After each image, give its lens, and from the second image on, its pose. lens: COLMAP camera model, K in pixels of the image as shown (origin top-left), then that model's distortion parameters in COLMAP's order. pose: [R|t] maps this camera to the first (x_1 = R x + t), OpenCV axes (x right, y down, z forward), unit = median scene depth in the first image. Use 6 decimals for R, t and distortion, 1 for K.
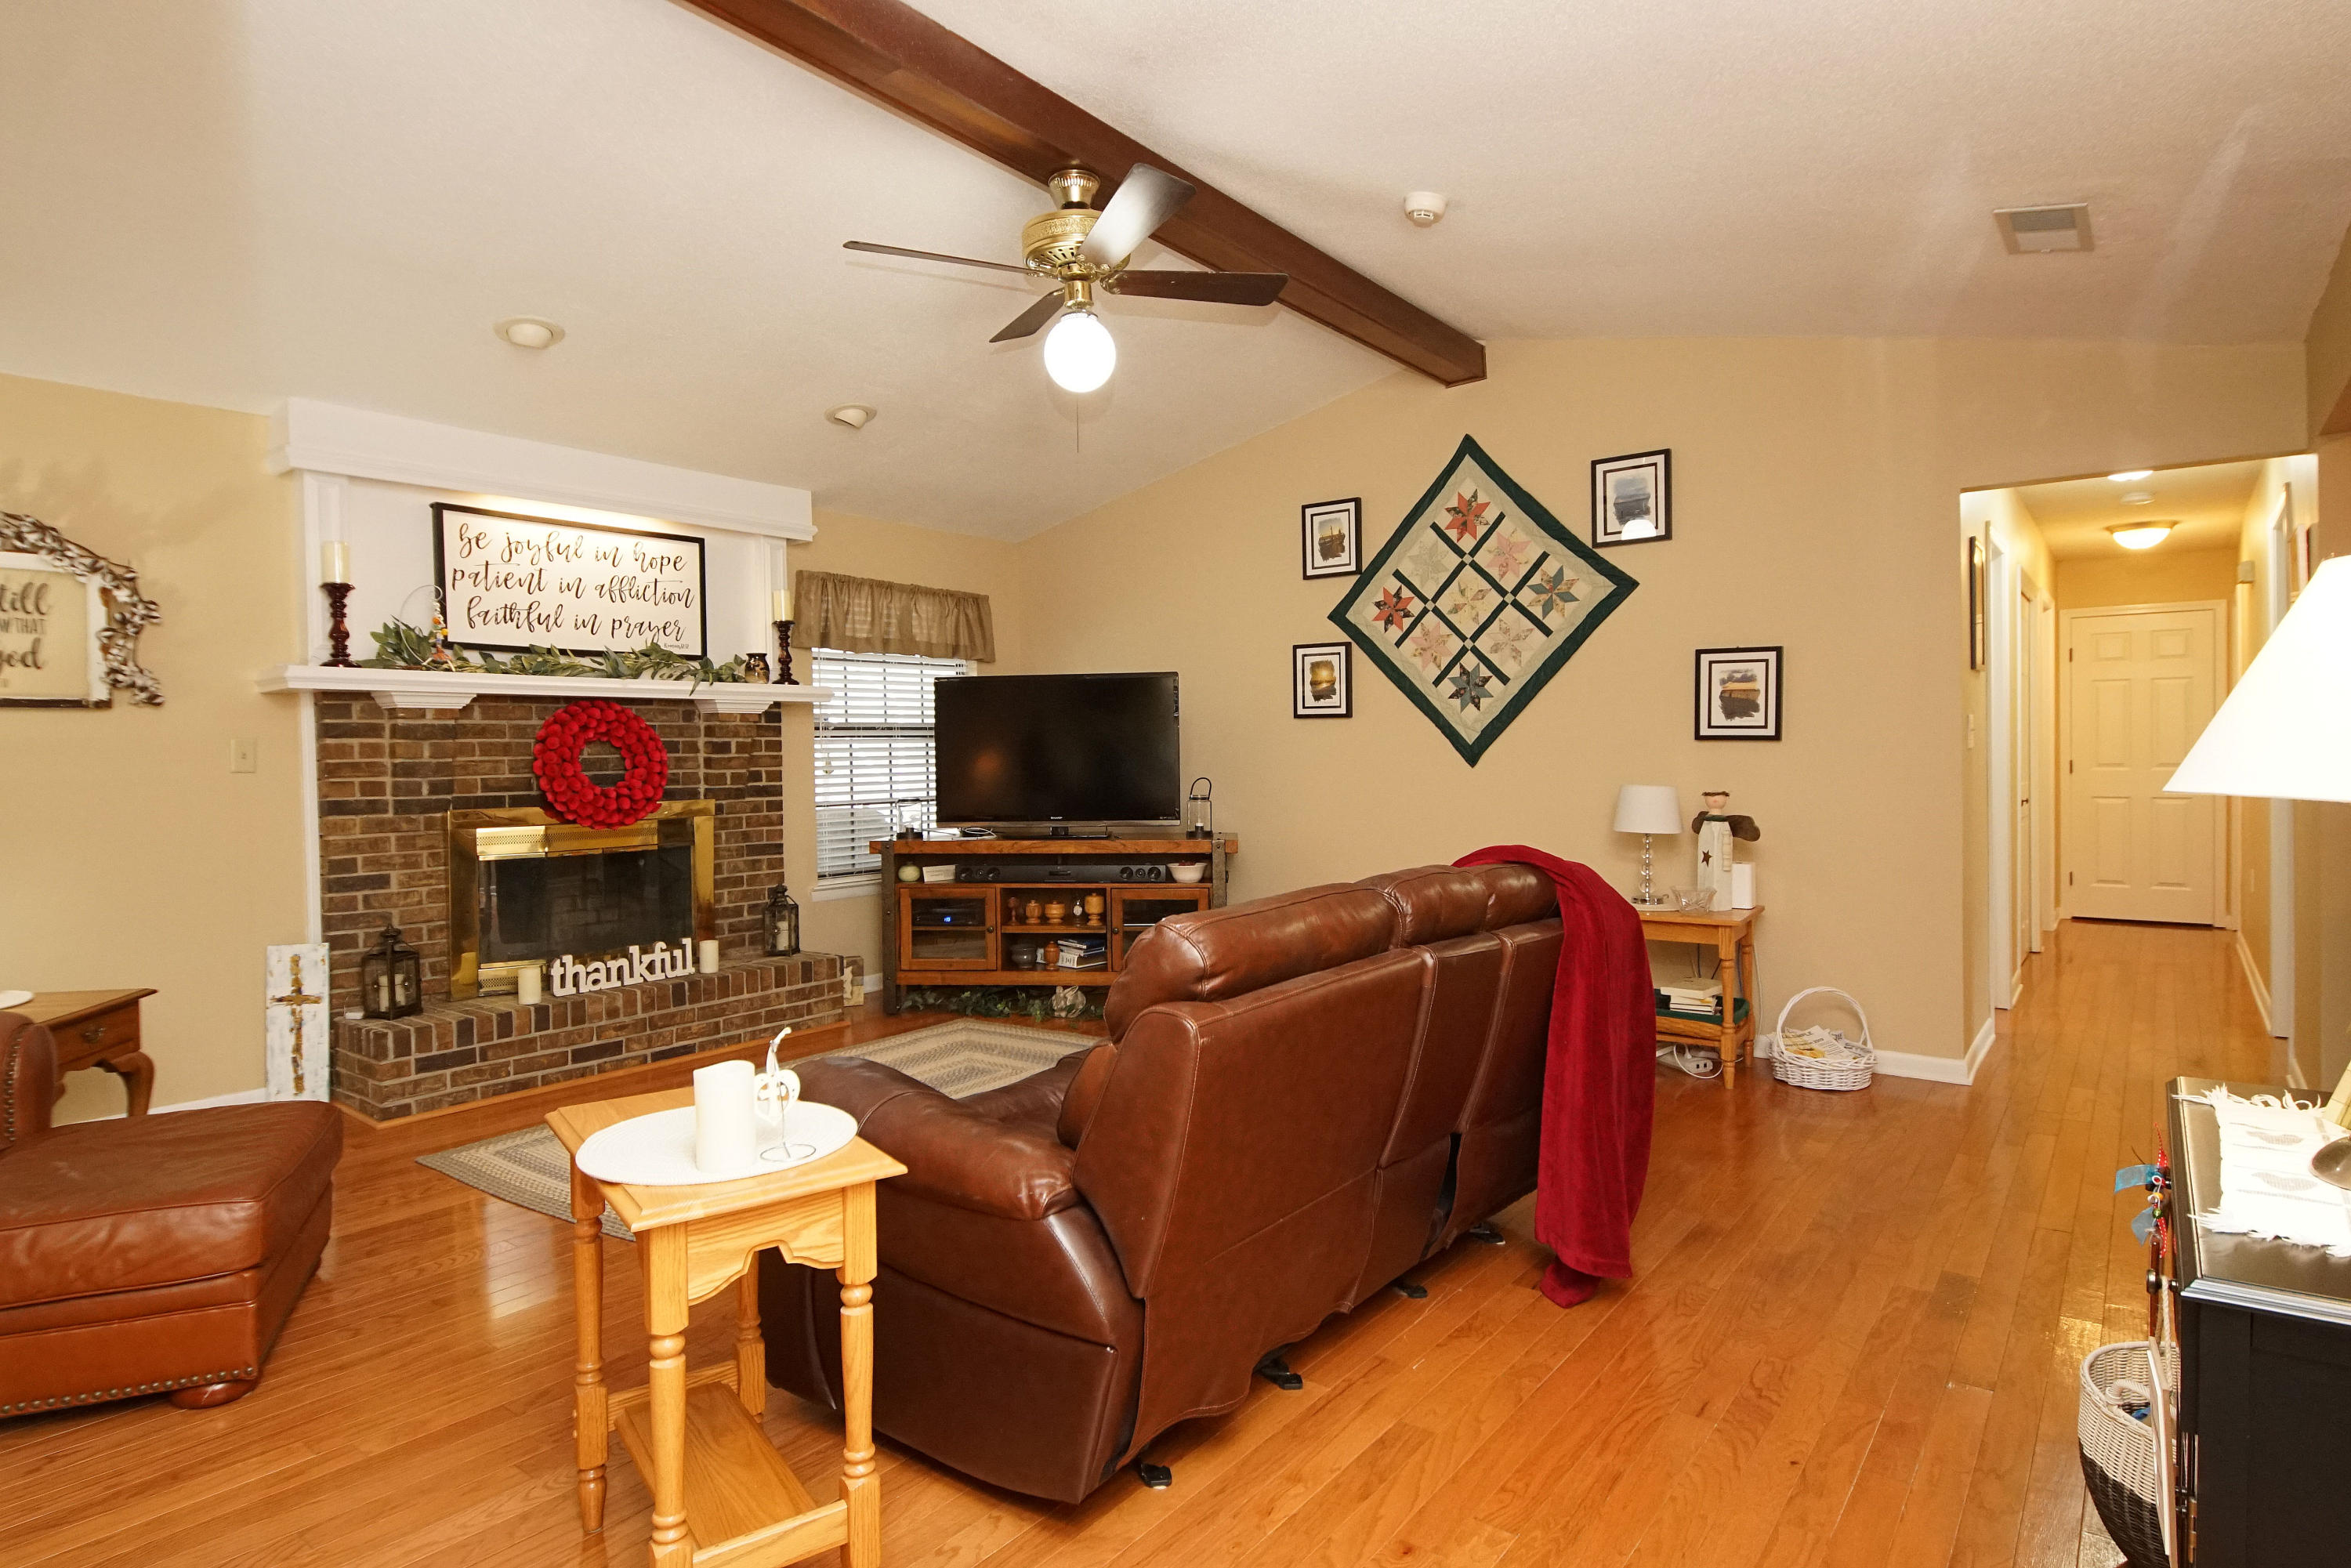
lens RADIAL K [[1262.9, 0, 1156.6], [0, 1262.9, 774.3], [0, 0, 1]] dist [0.037300, -0.026925]
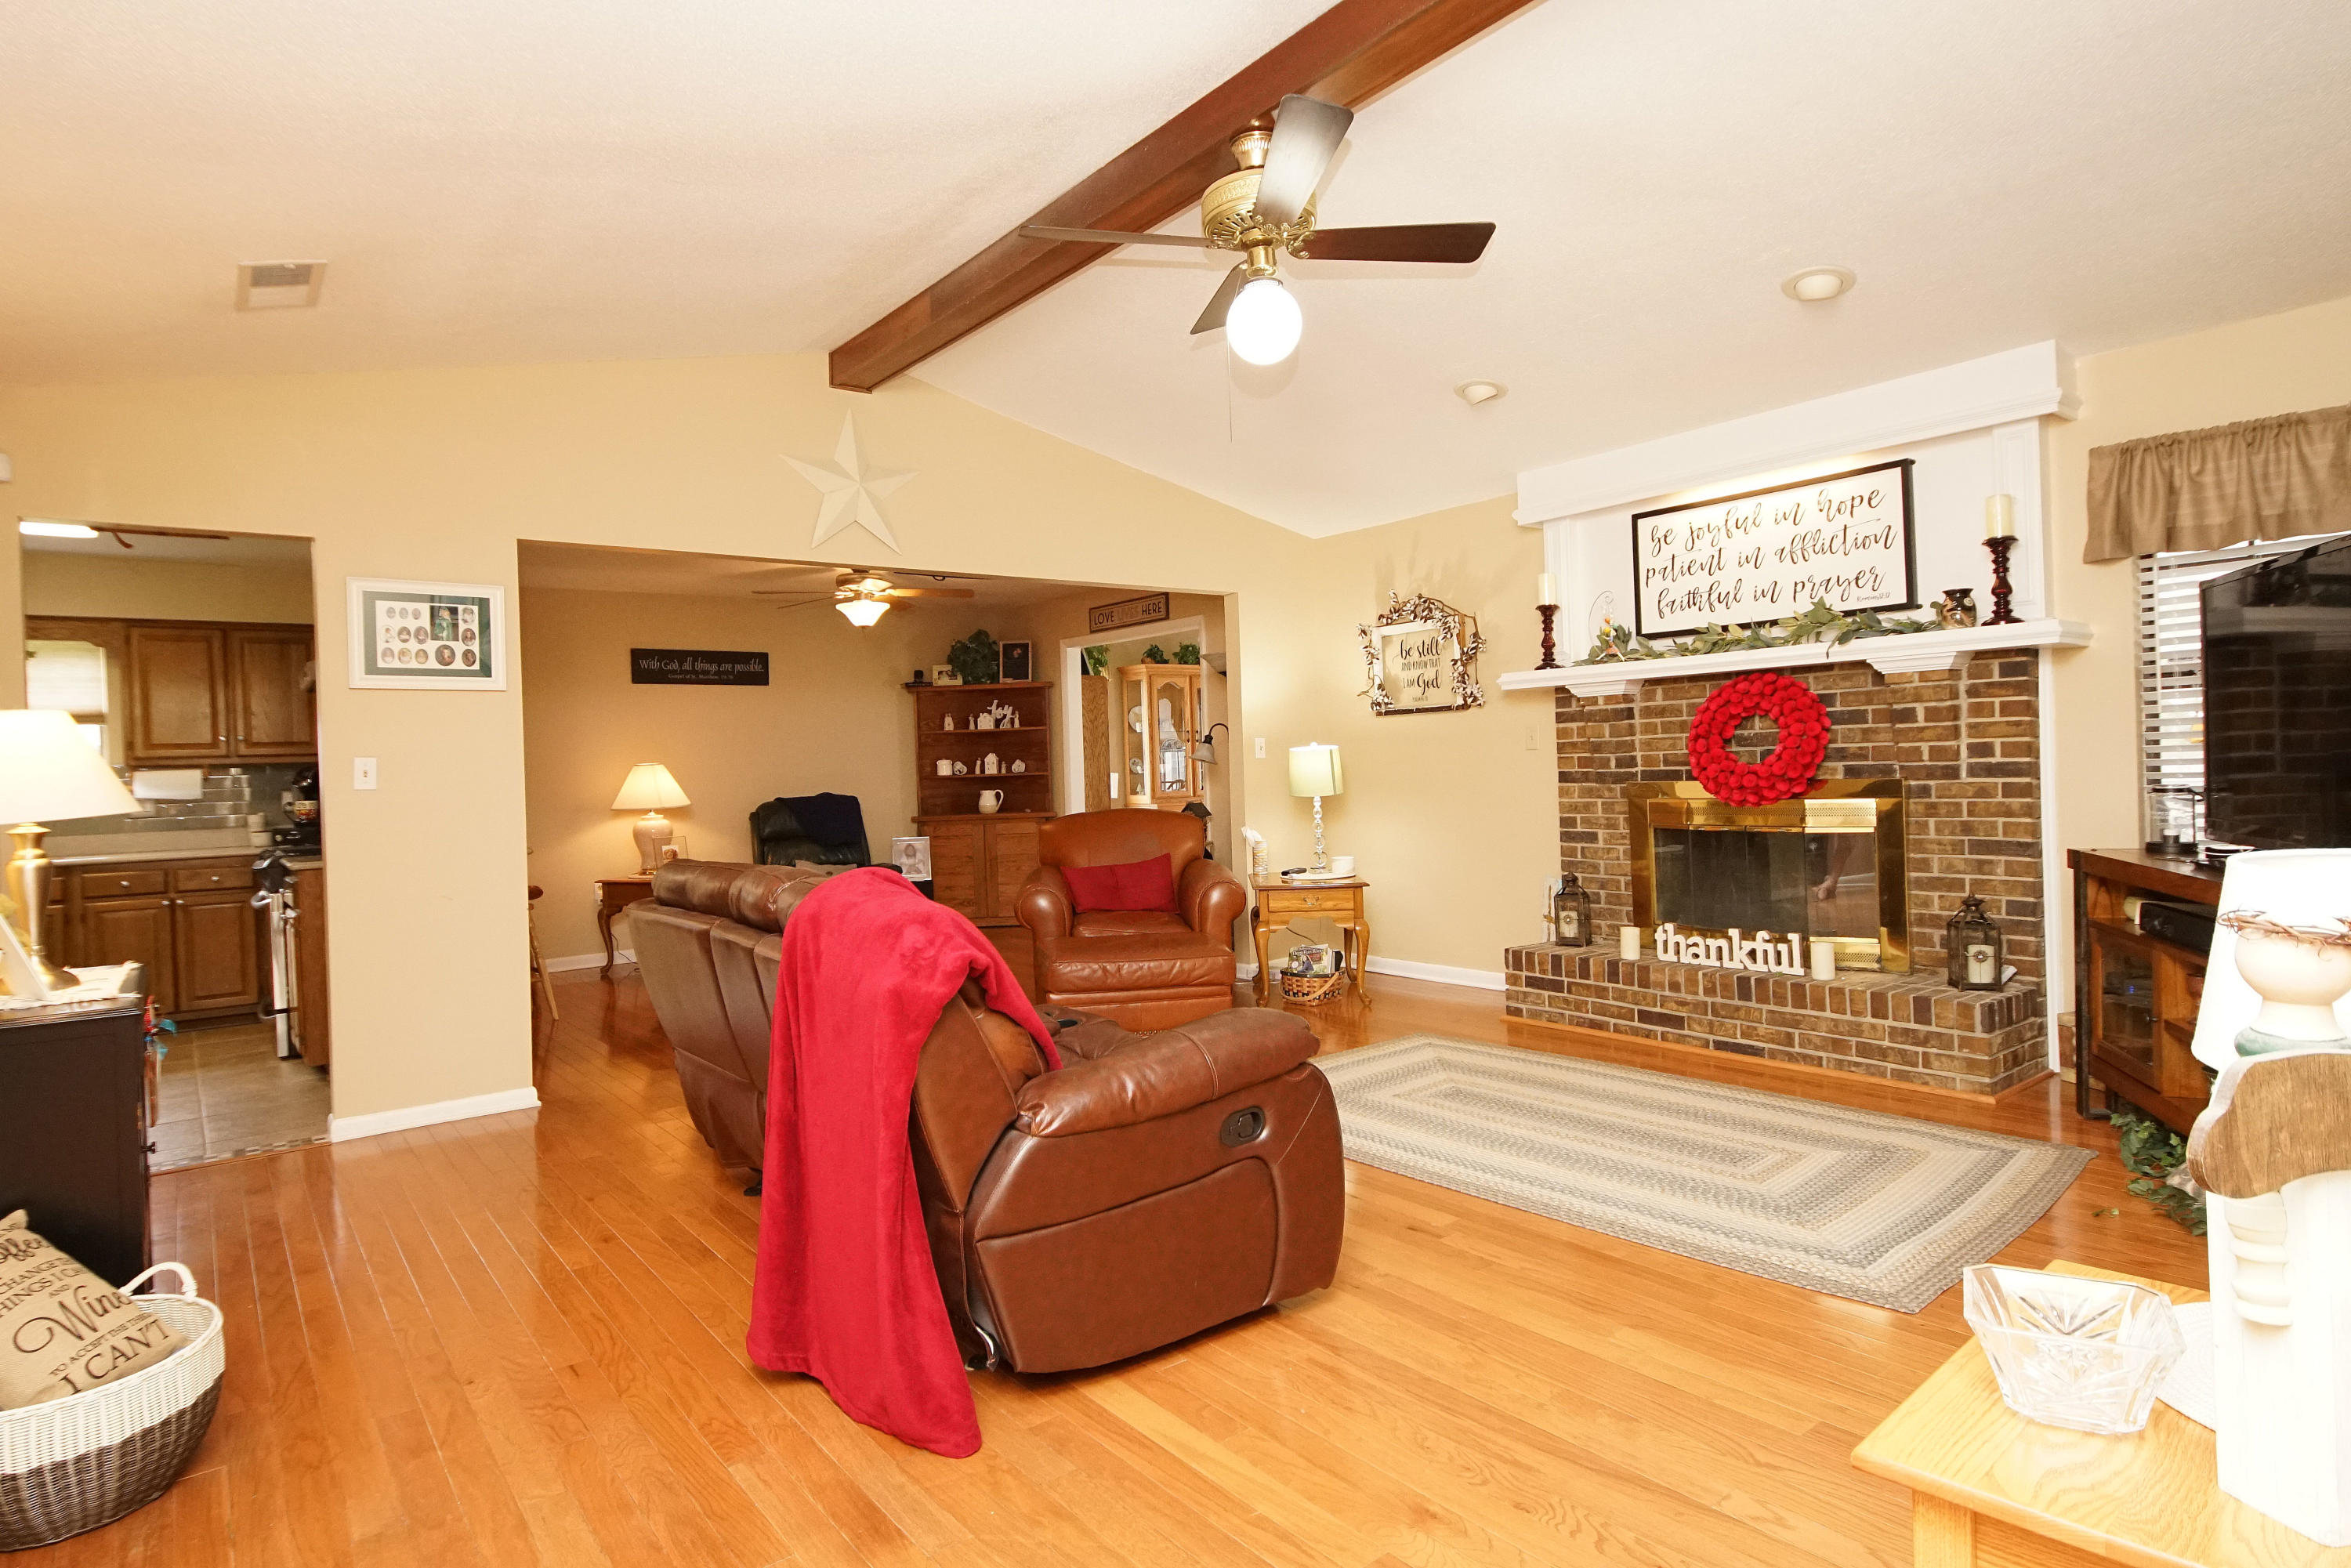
lens RADIAL K [[1261.5, 0, 1160.9], [0, 1261.5, 778.3], [0, 0, 1]] dist [0.038164, -0.038931]
pose [[-0.241669, 0.035442, -0.969711, 0.608441], [0.023422, 0.999255, 0.030685, -0.018497], [0.970076, -0.015297, -0.242319, 0.793892]]
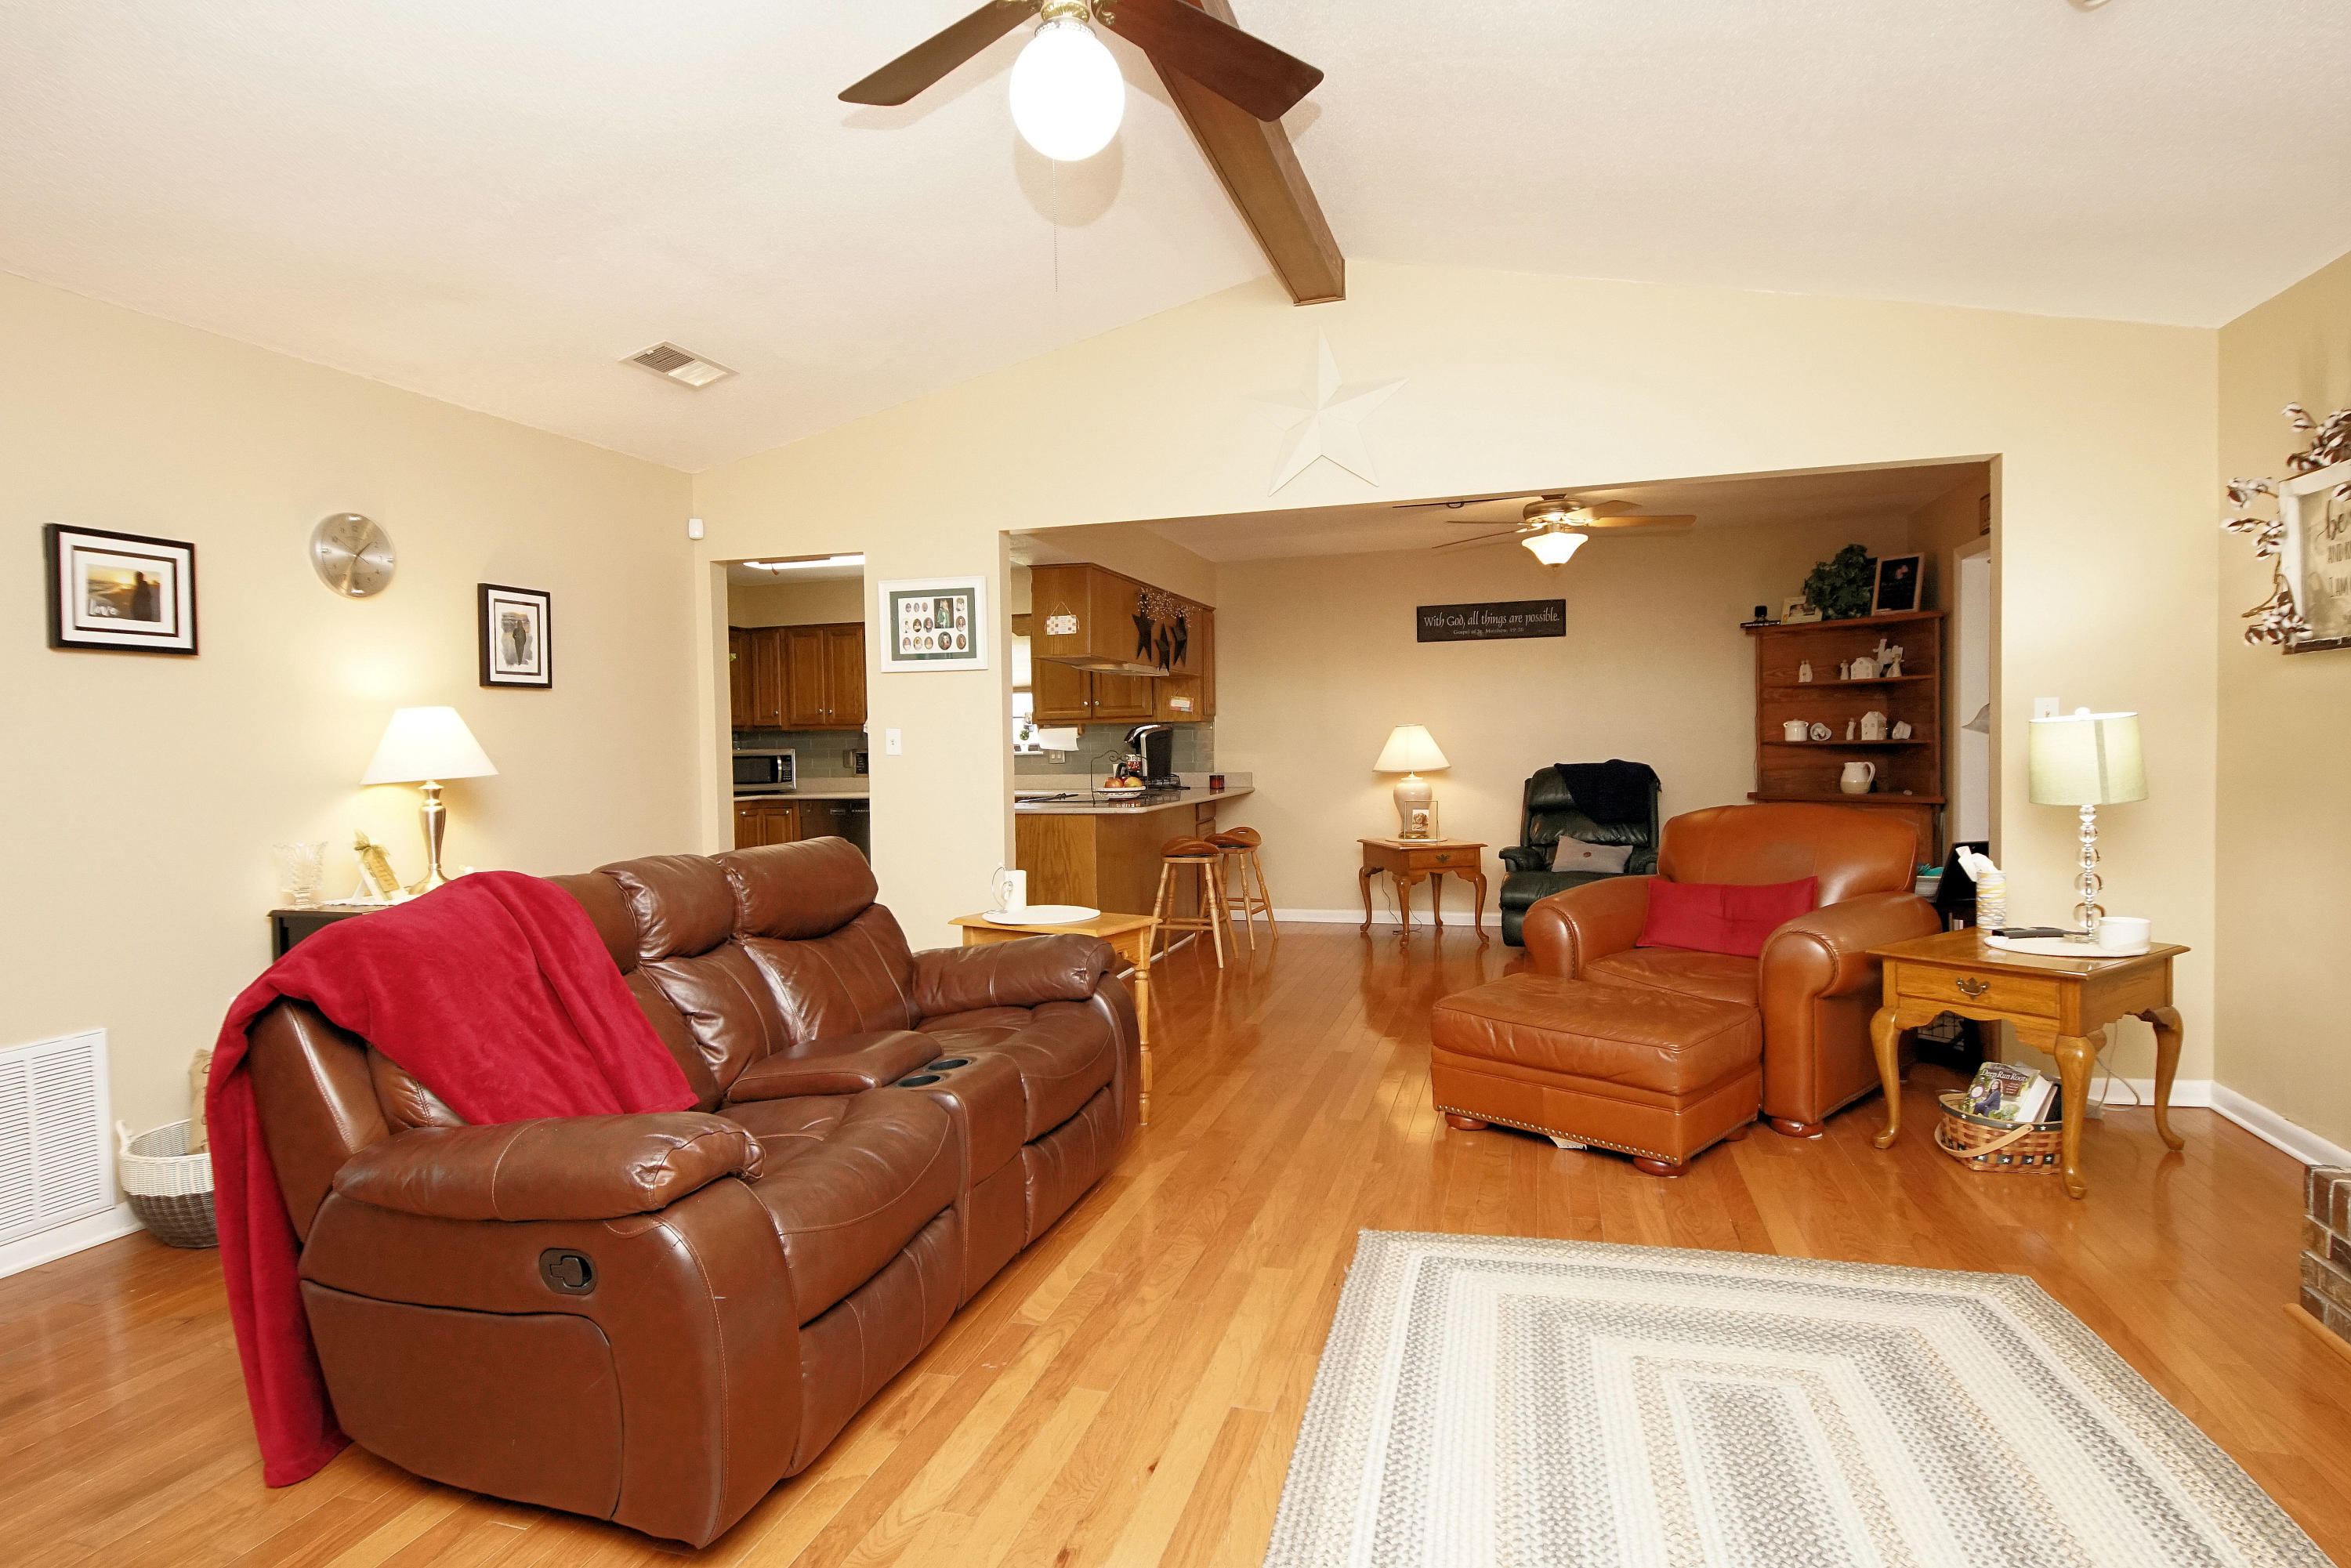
lens RADIAL K [[1262.9, 0, 1156.6], [0, 1262.9, 774.3], [0, 0, 1]] dist [0.037300, -0.026925]
pose [[-0.930221, 0.044236, -0.364324, 0.095198], [0.029466, 0.998507, 0.046004, -0.022819], [0.365815, 0.032059, -0.930135, 1.106793]]
